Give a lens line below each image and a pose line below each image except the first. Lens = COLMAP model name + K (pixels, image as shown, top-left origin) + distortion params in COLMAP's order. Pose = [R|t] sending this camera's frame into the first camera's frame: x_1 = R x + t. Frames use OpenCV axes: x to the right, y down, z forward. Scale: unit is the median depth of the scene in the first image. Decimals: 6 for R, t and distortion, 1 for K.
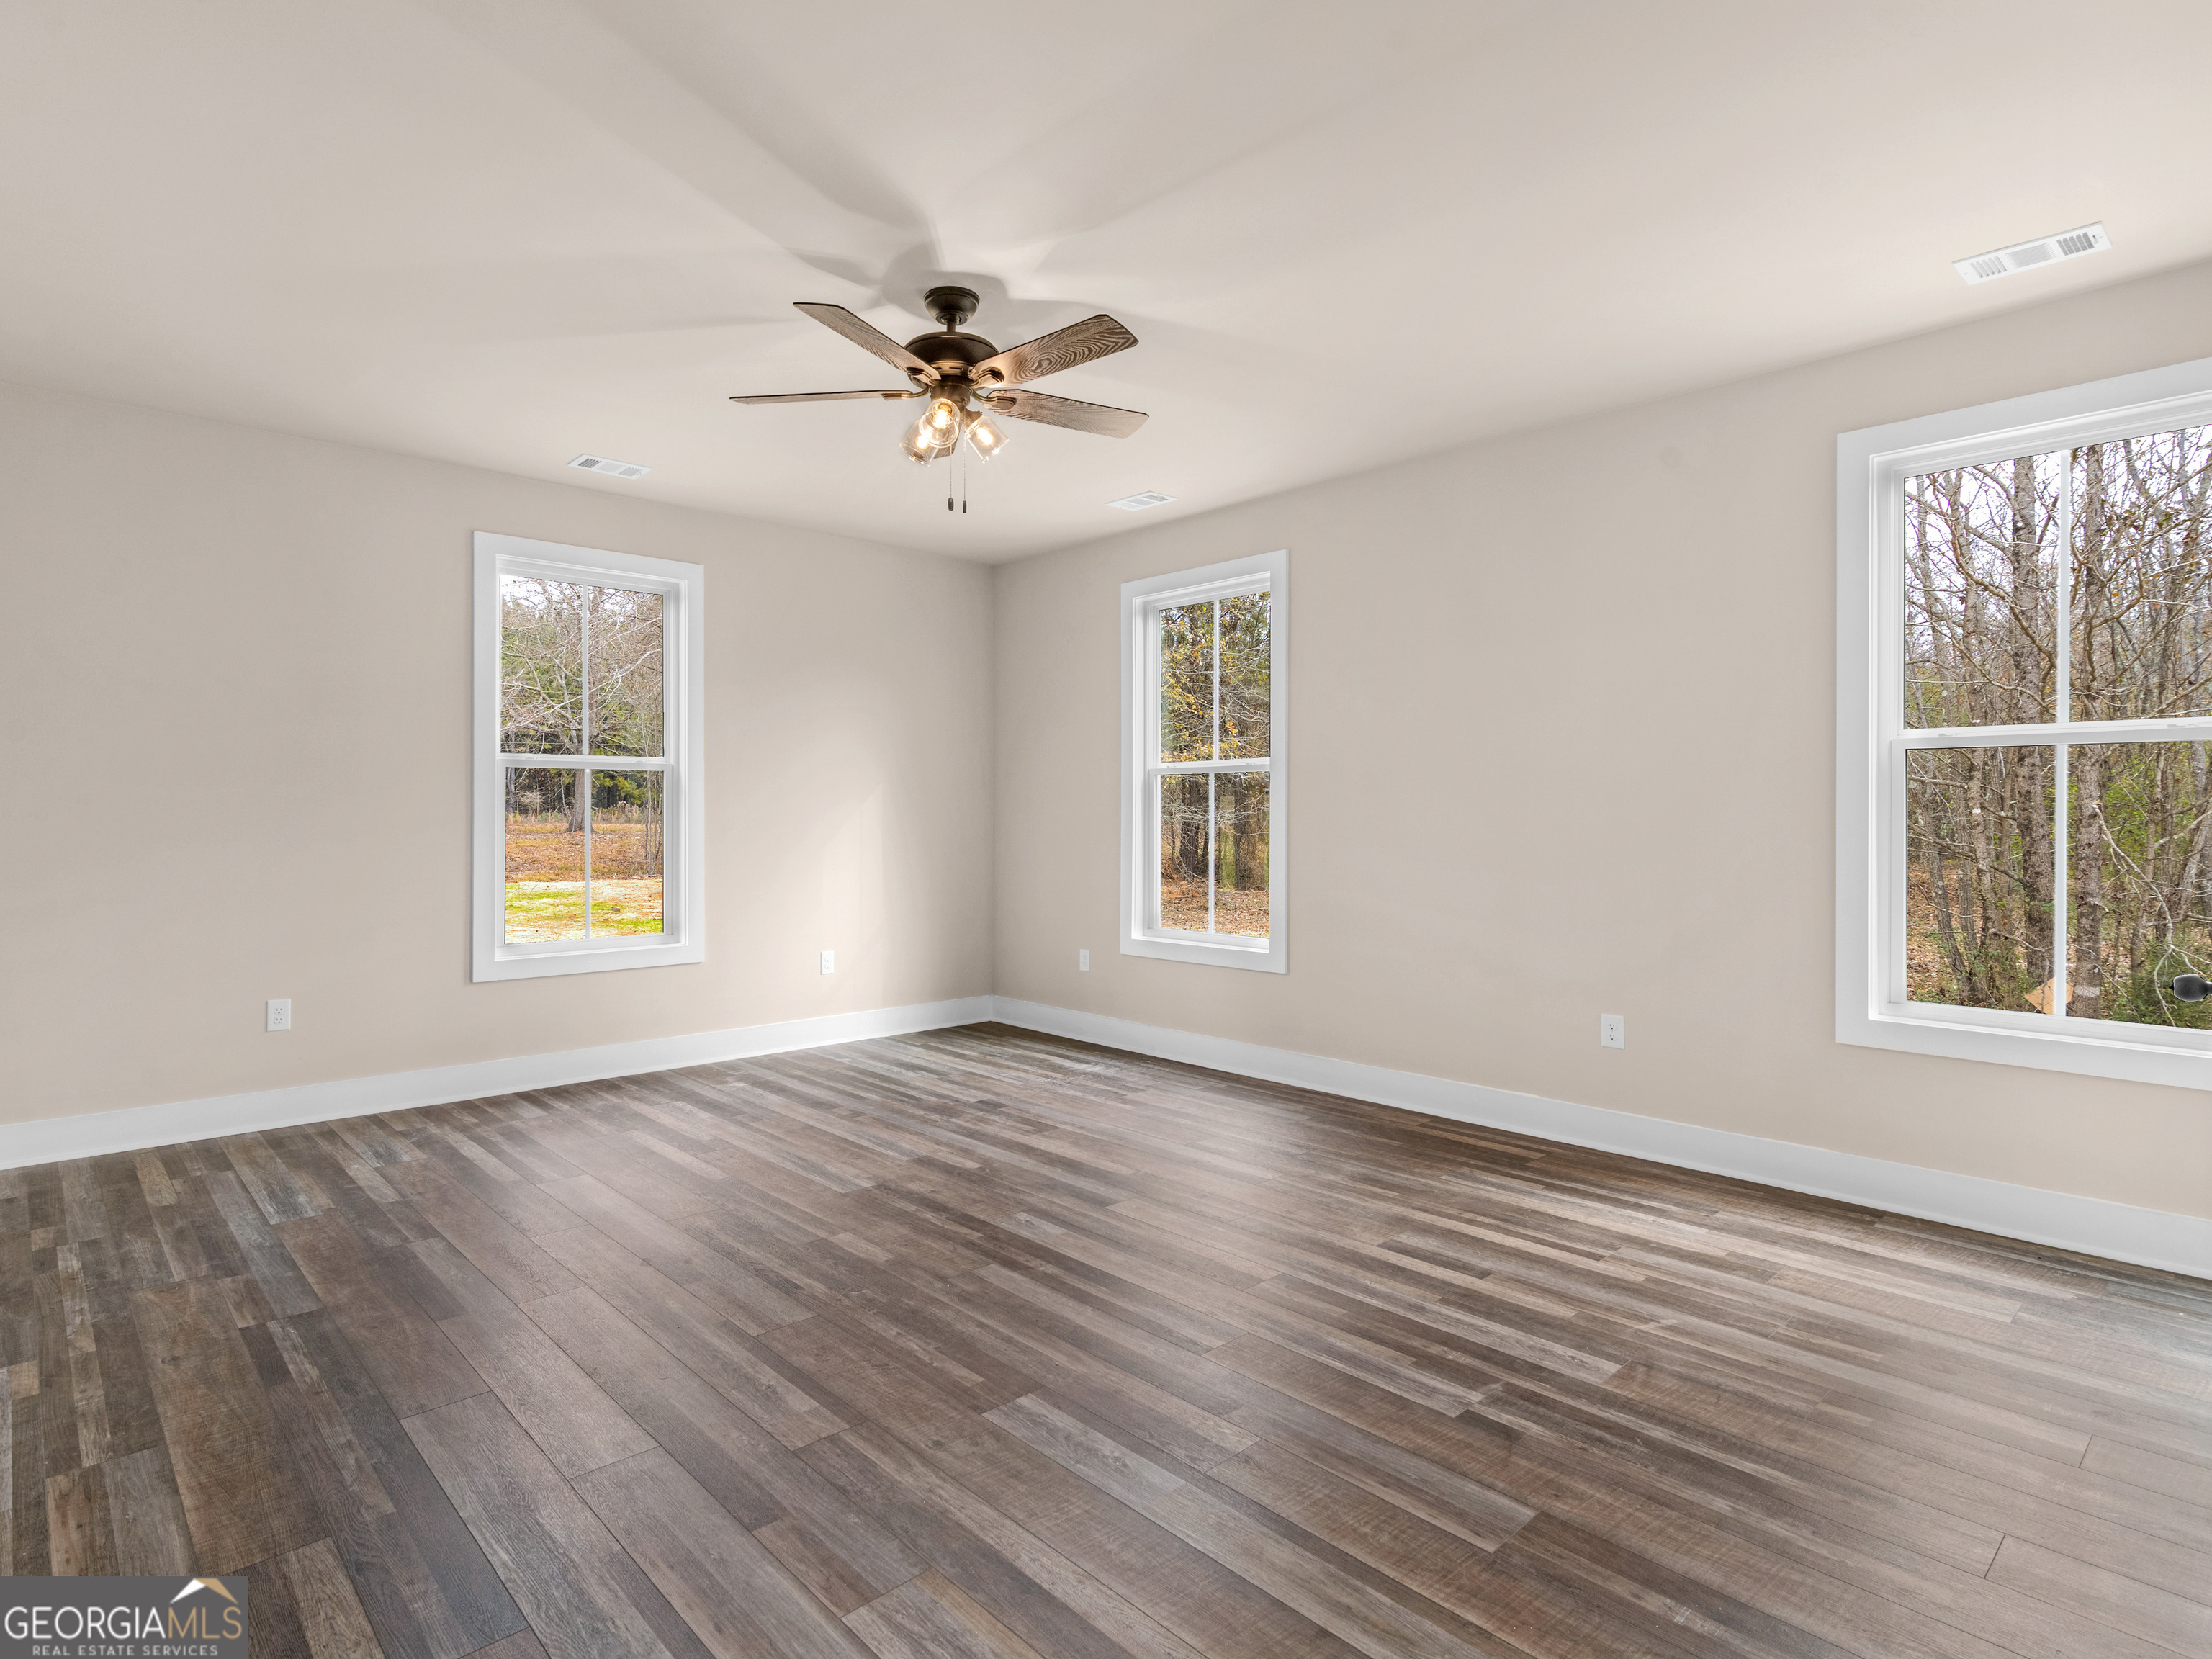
lens RADIAL K [[1131.1, 0, 1089.1], [0, 1131.1, 825.9], [0, 0, 1]] dist [-0.002992, 0.001046]
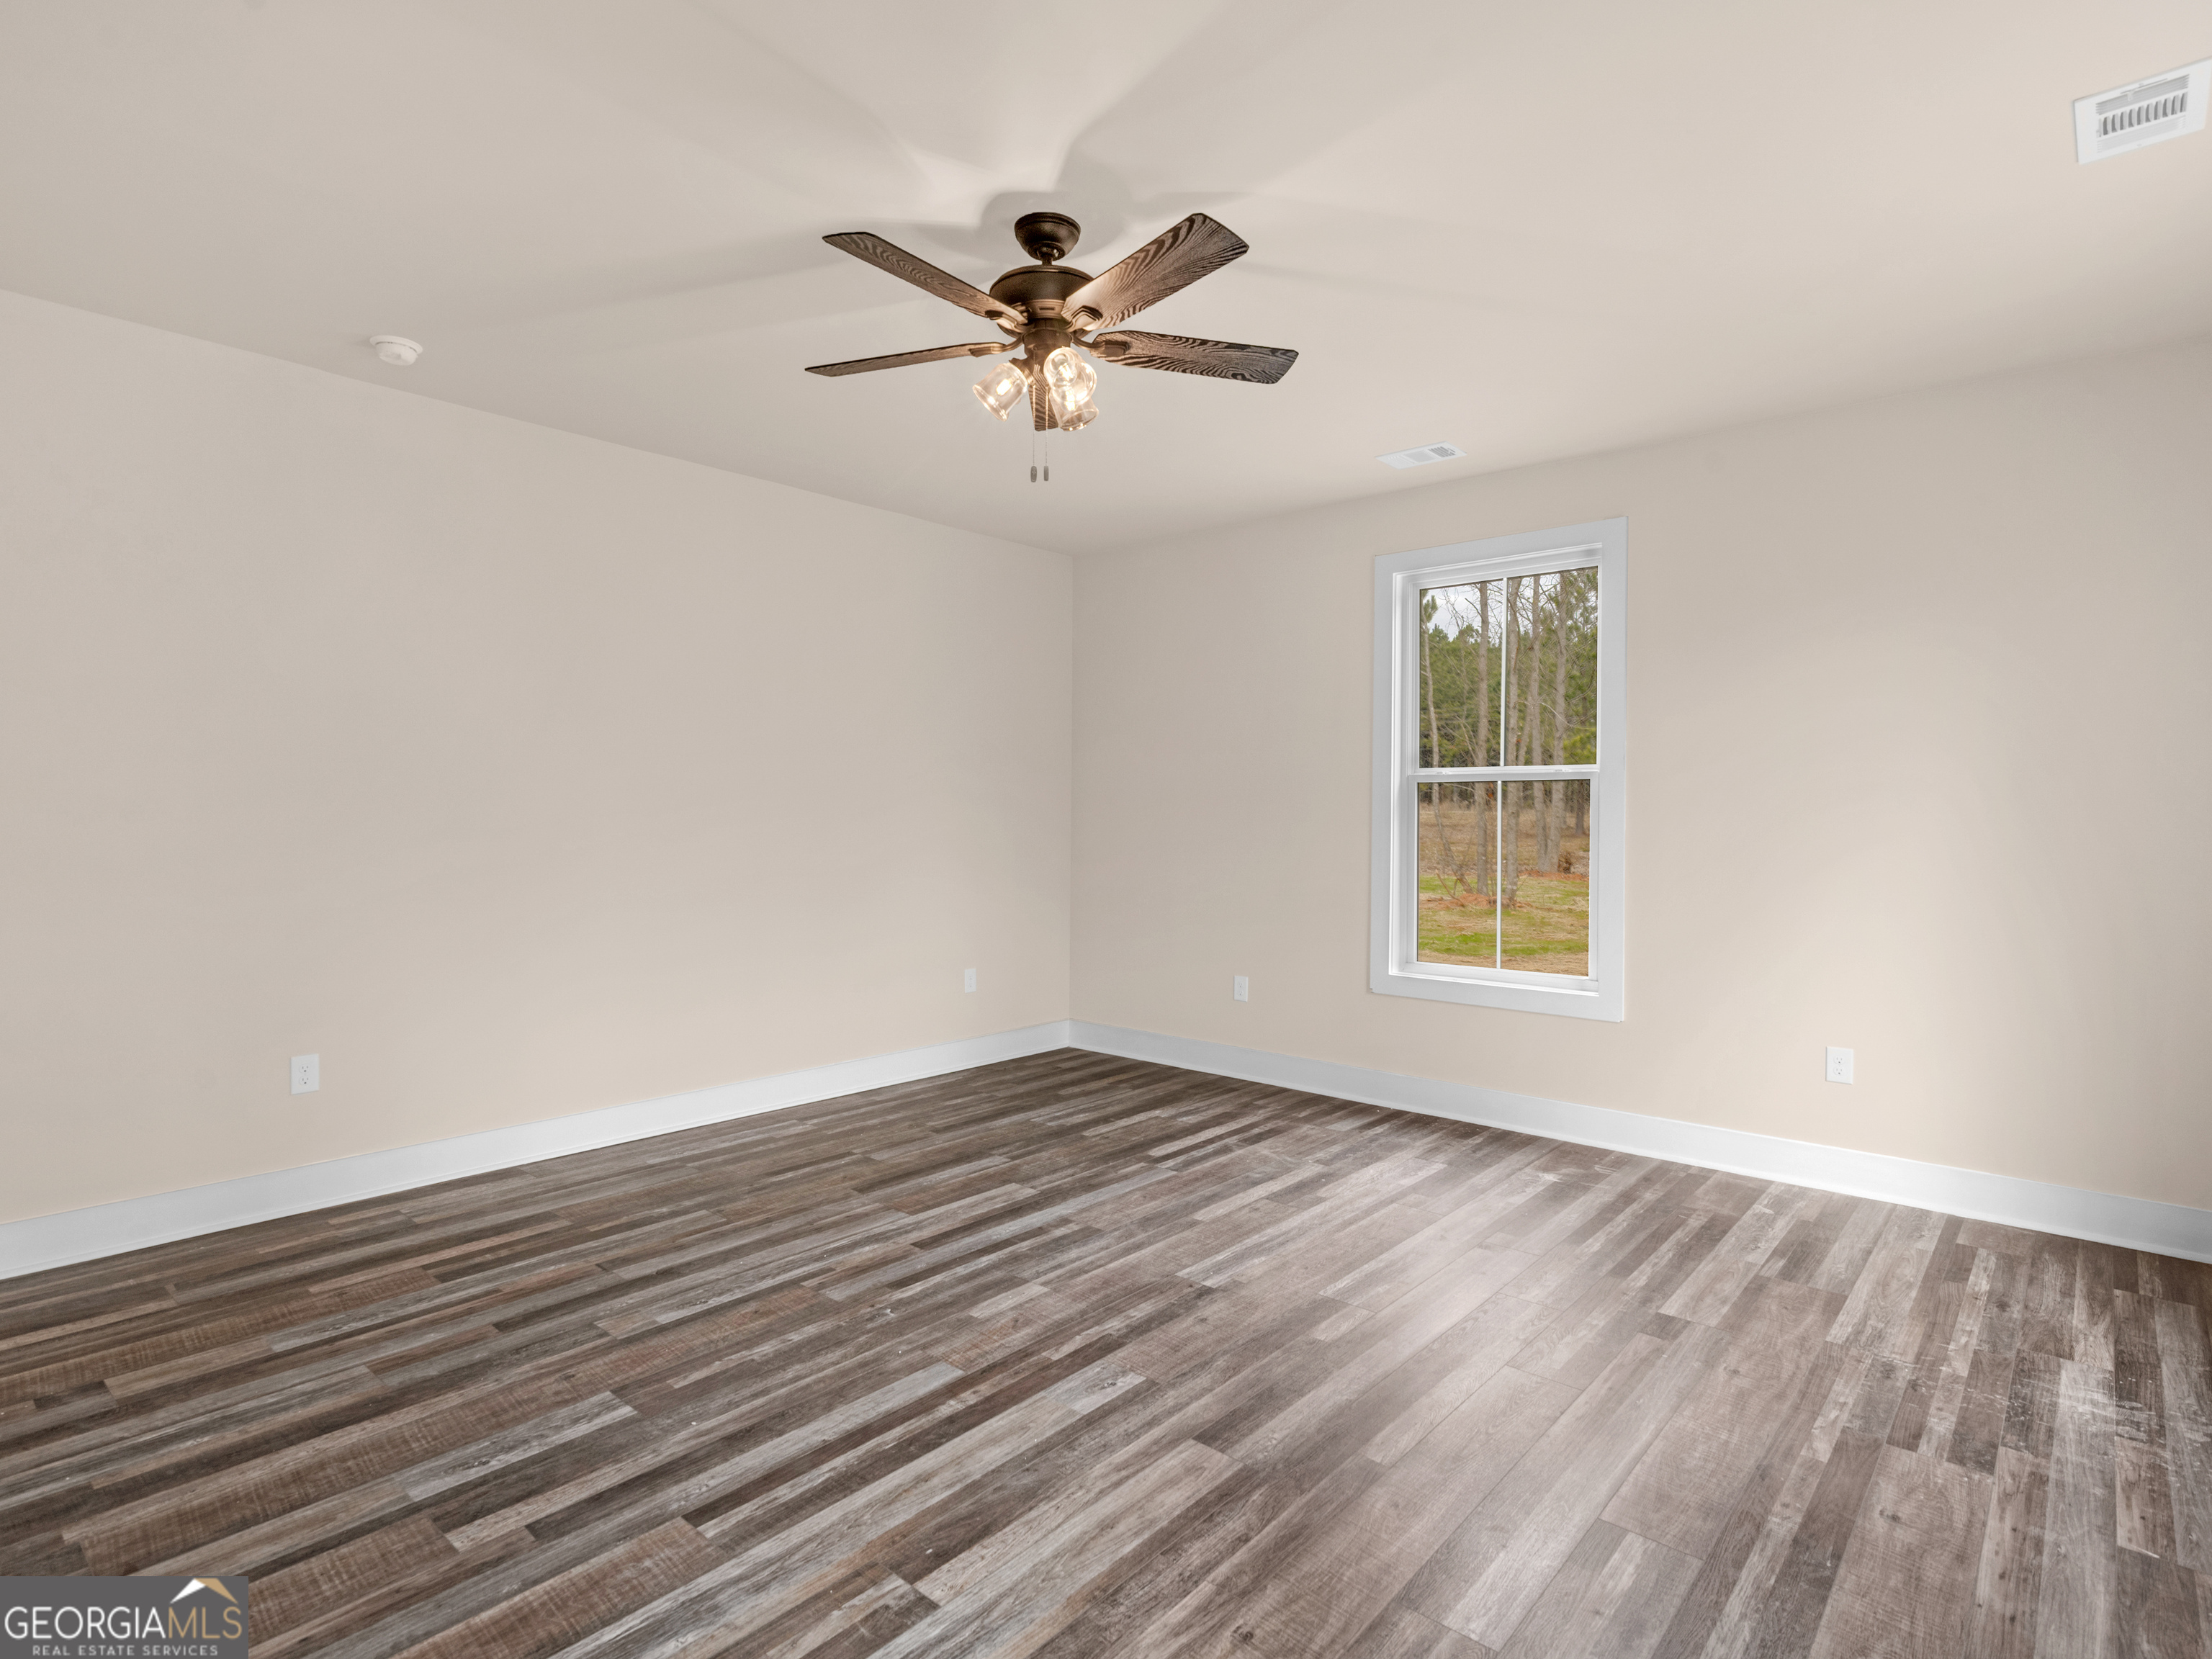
lens RADIAL K [[1197.6, 0, 1115.4], [0, 1197.6, 826.5], [0, 0, 1]] dist [-0.000217, -0.000765]
pose [[0.090143, 0.012038, -0.995856, 0.827522], [-0.017733, 0.999788, 0.010480, -0.032767], [0.995771, 0.016714, 0.090337, 1.043071]]
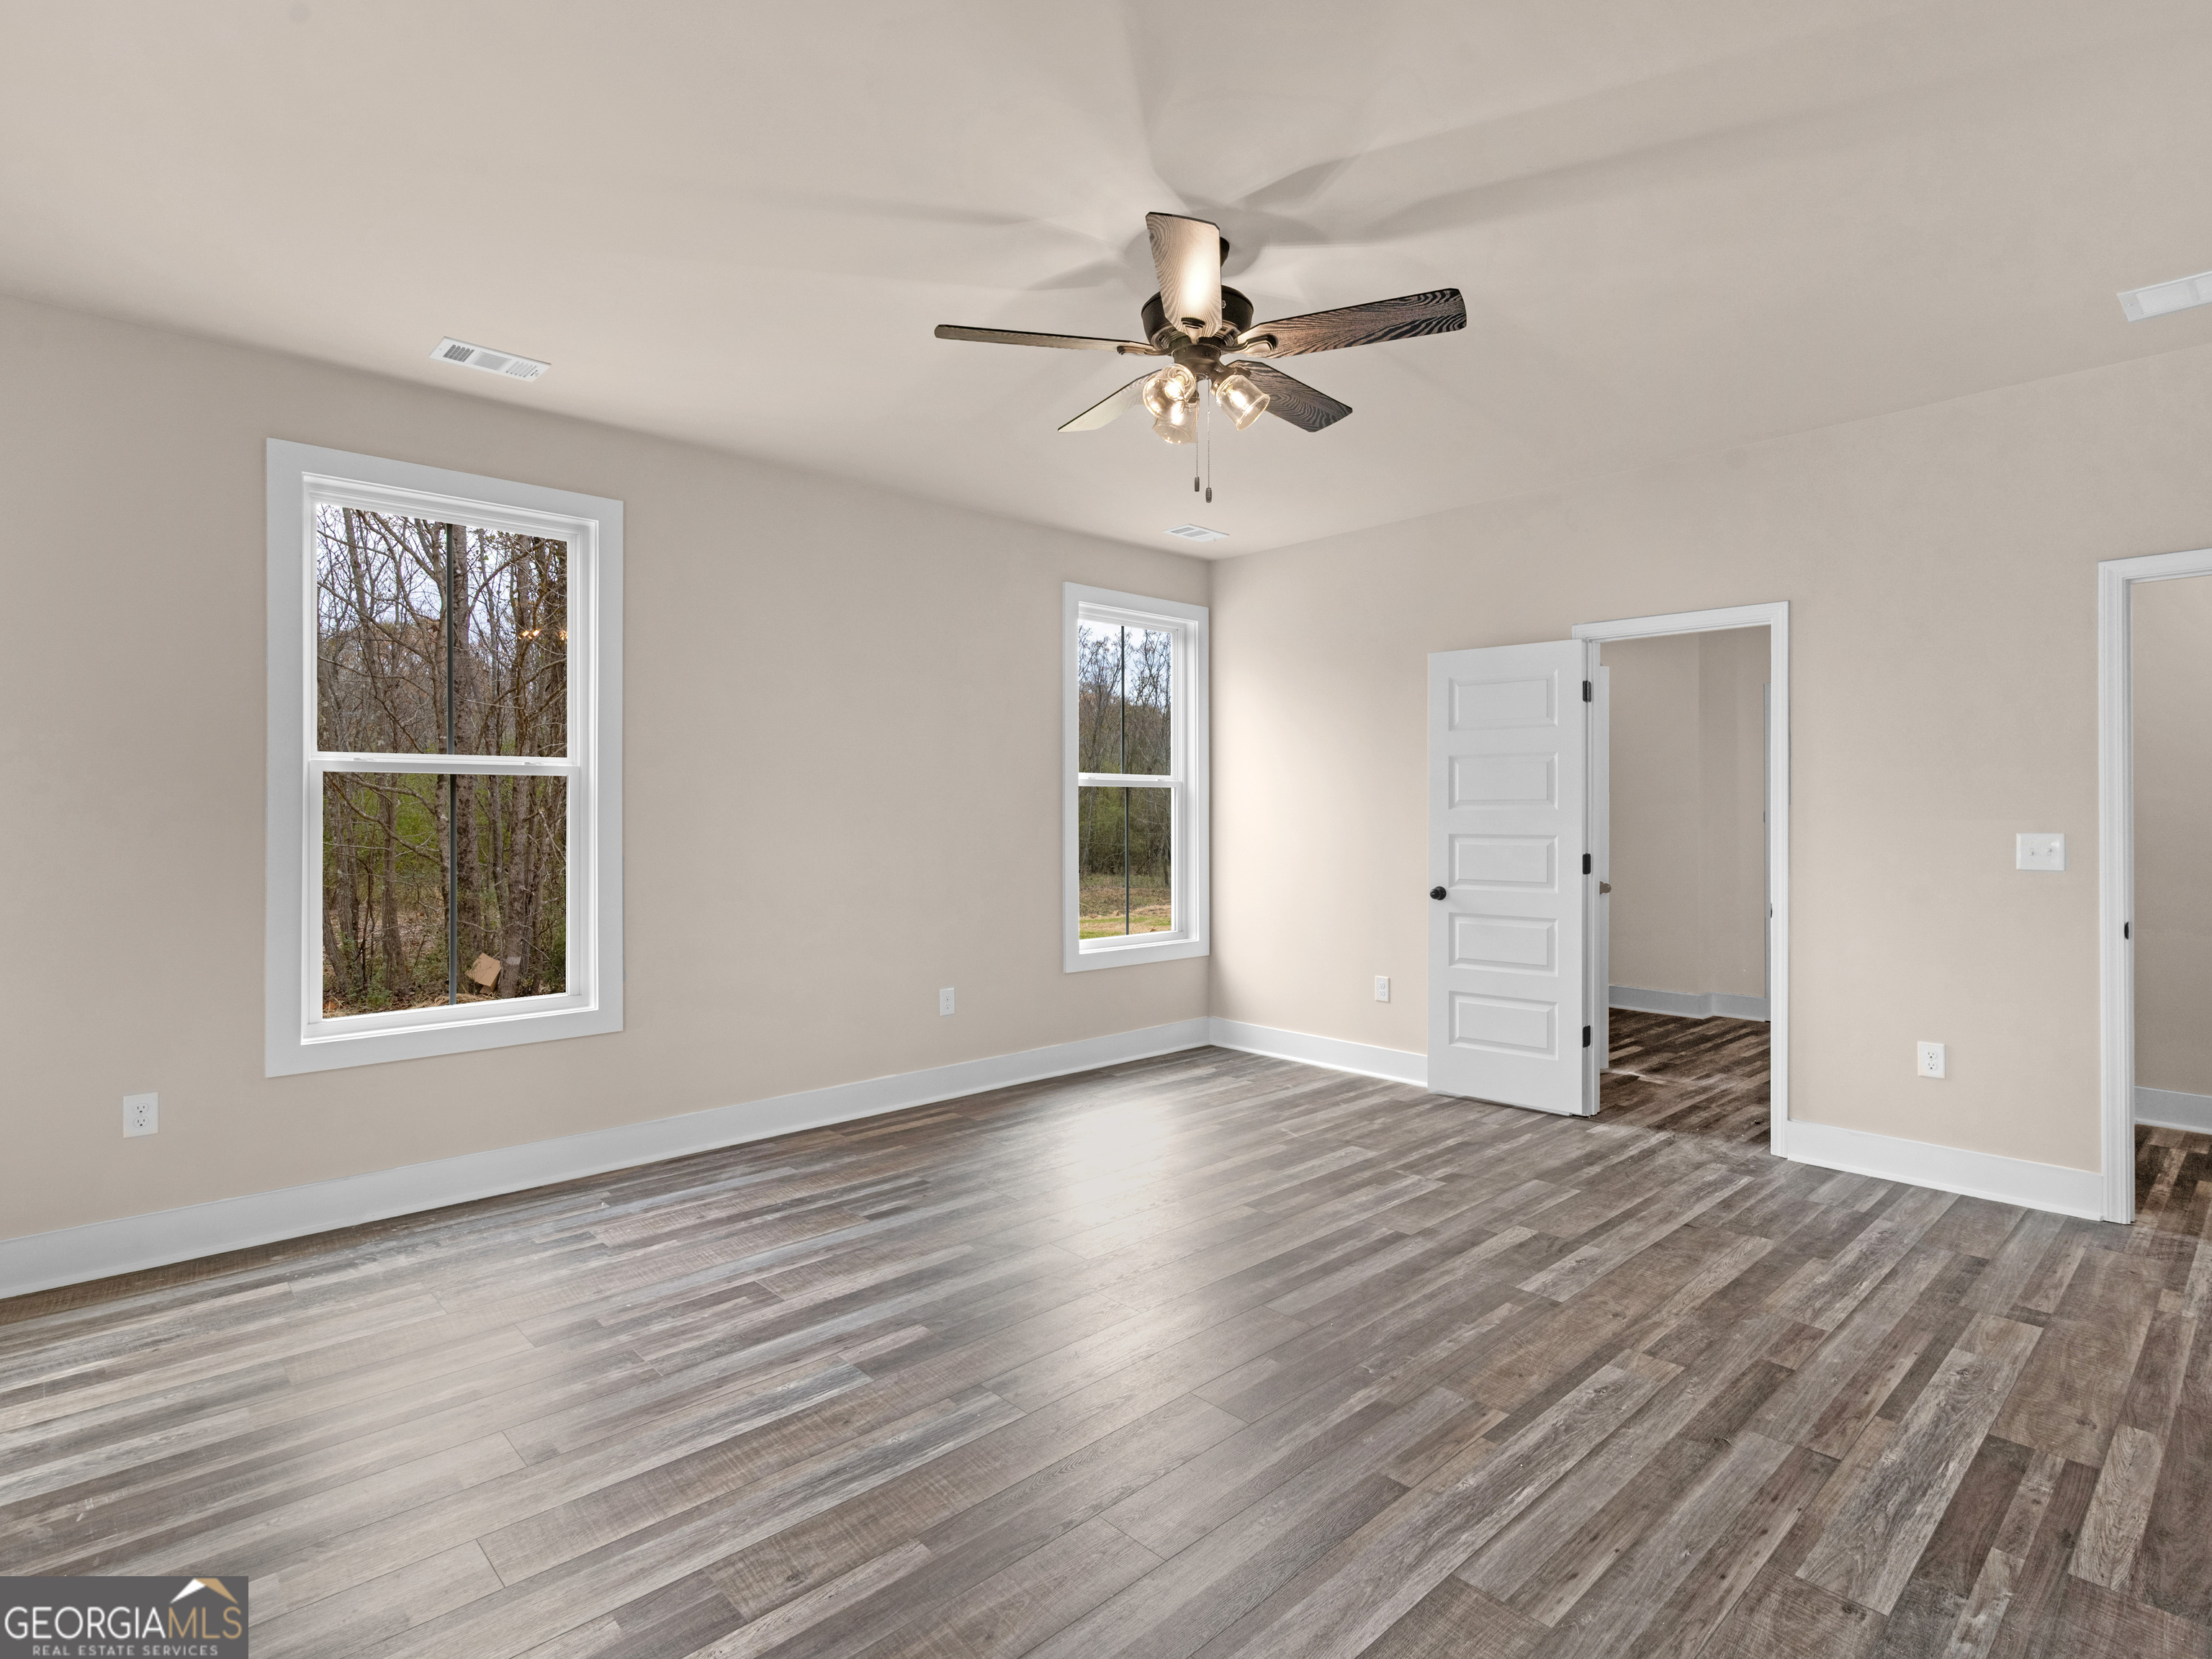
lens RADIAL K [[1082.1, 0, 1103.4], [0, 1082.1, 814.7], [0, 0, 1]] dist [0.000113, -0.000269]
pose [[0.039129, -0.003732, 0.999227, -1.024845], [0.013255, 0.999907, 0.003216, -0.035426], [-0.999146, 0.013119, 0.039175, 1.115367]]
